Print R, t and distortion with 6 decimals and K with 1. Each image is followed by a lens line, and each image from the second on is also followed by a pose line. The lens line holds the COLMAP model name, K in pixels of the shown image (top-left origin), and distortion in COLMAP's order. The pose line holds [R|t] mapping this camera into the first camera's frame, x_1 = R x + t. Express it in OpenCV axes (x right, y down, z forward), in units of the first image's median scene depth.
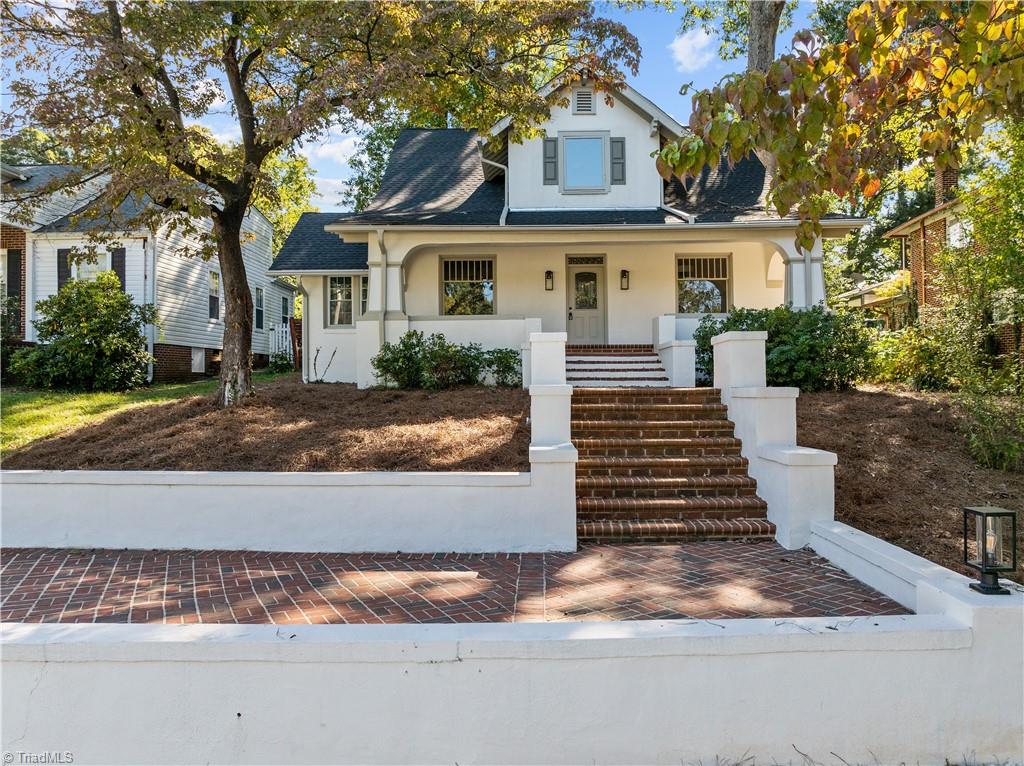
lens RADIAL K [[721.8, 0, 514.9], [0, 721.8, 383.4], [0, 0, 1]] dist [0.003850, 0.000840]
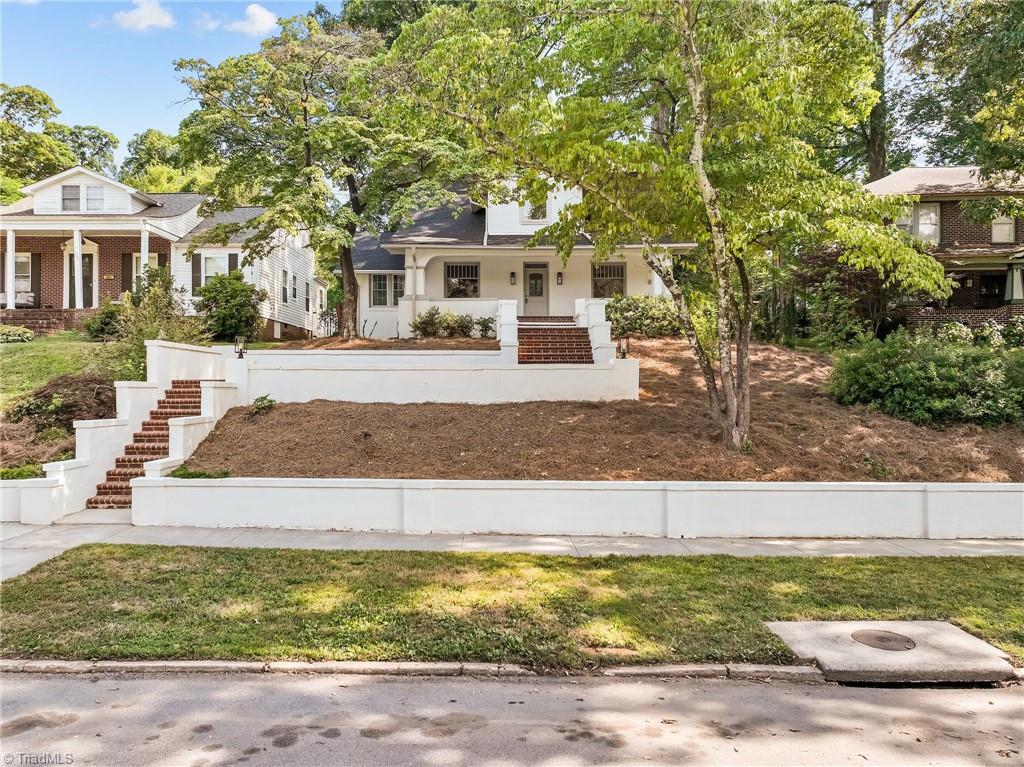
lens RADIAL K [[721.8, 0, 514.9], [0, 721.8, 383.9], [0, 0, 1]] dist [0.003850, 0.000840]
pose [[0.999273, 0.003984, 0.037921, -0.010571], [-0.003773, 0.999977, -0.005642, 0.109985], [-0.037942, 0.005495, 0.999265, -0.658714]]
